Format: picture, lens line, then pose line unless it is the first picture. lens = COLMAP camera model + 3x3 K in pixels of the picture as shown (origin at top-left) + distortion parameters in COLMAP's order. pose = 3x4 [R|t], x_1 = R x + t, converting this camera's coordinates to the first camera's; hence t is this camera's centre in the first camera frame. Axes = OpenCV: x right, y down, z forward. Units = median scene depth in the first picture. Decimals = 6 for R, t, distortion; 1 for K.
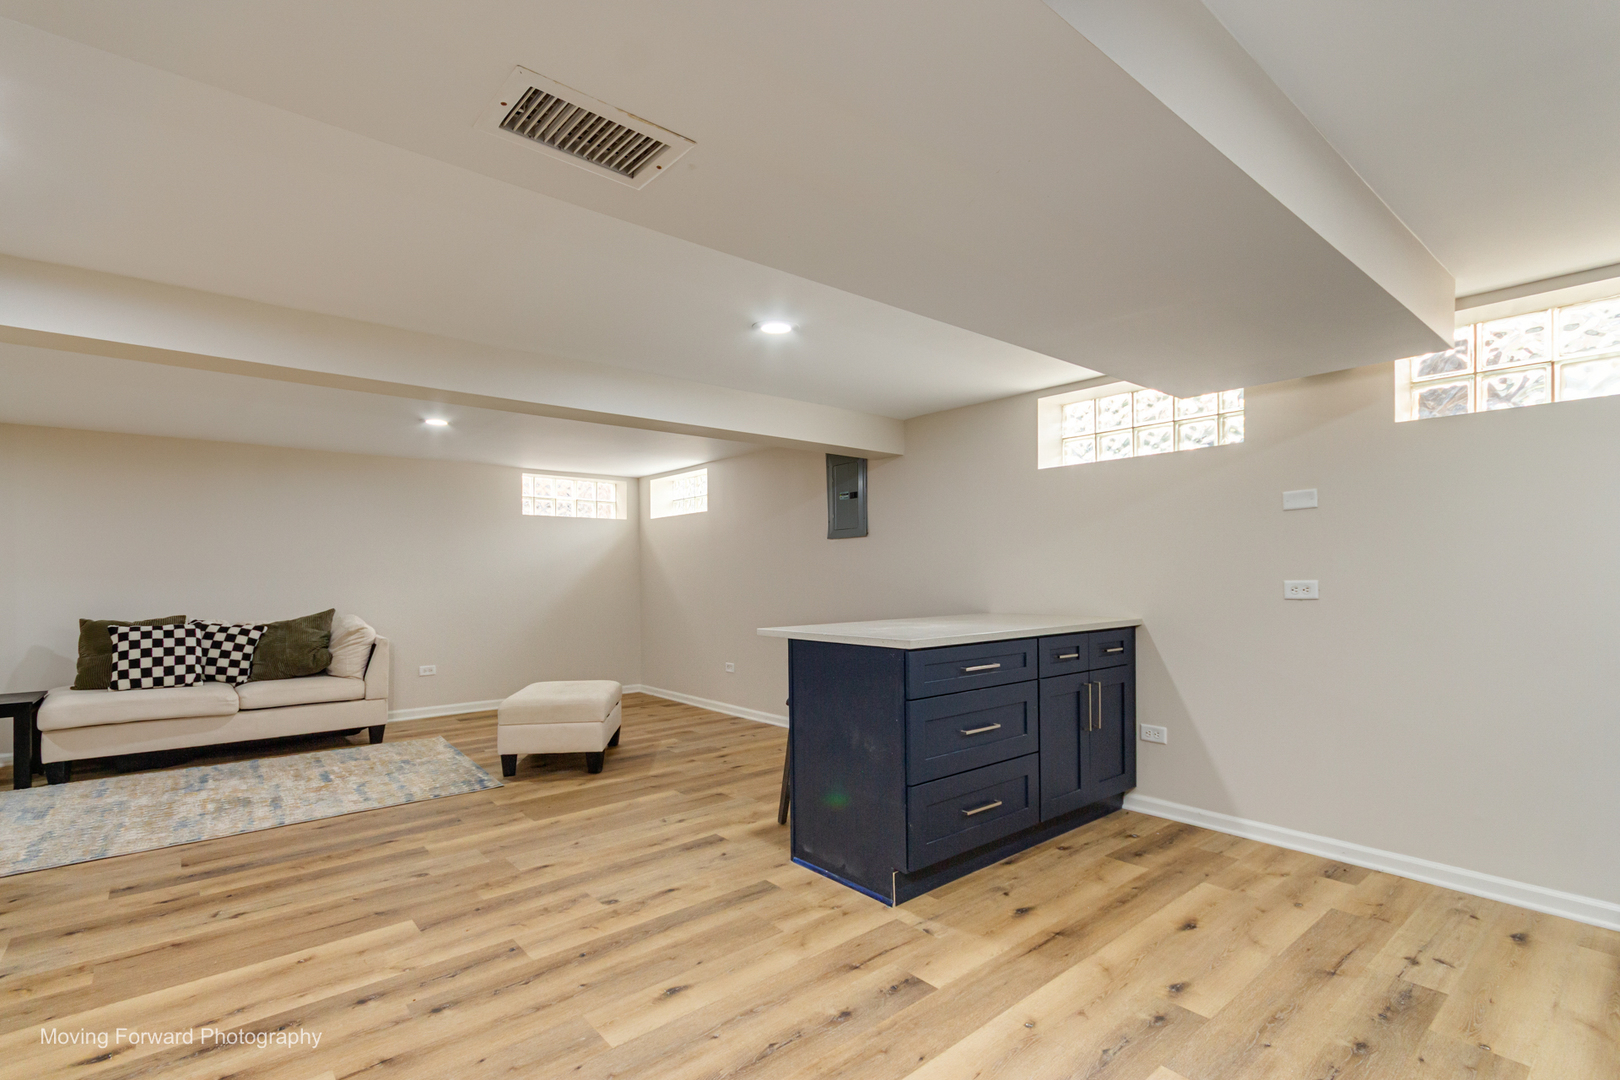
lens RADIAL K [[757.2, 0, 798.3], [0, 757.2, 583.0], [0, 0, 1]] dist [0.009536, -0.000759]
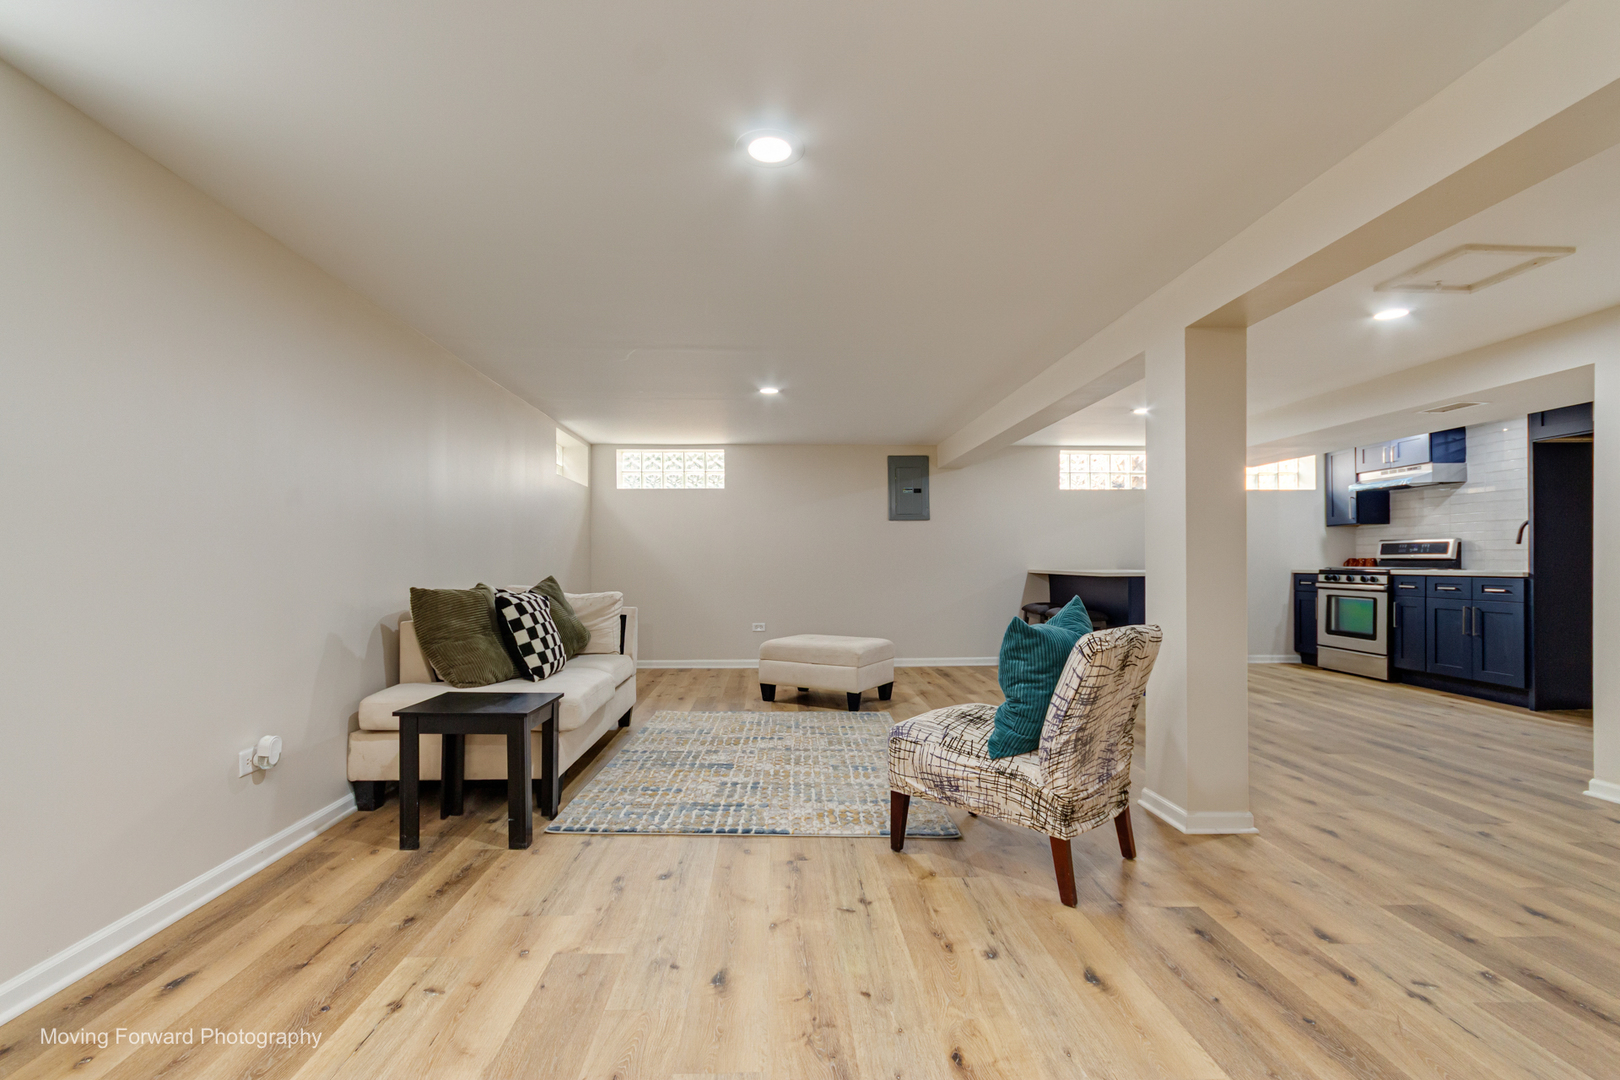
lens RADIAL K [[757.2, 0, 797.6], [0, 757.2, 560.4], [0, 0, 1]] dist [0.009536, -0.000759]
pose [[0.611232, 0.004198, 0.791440, -1.544285], [0.005981, 0.999933, -0.009923, 0.036629], [-0.791429, 0.010799, 0.611166, 0.386134]]
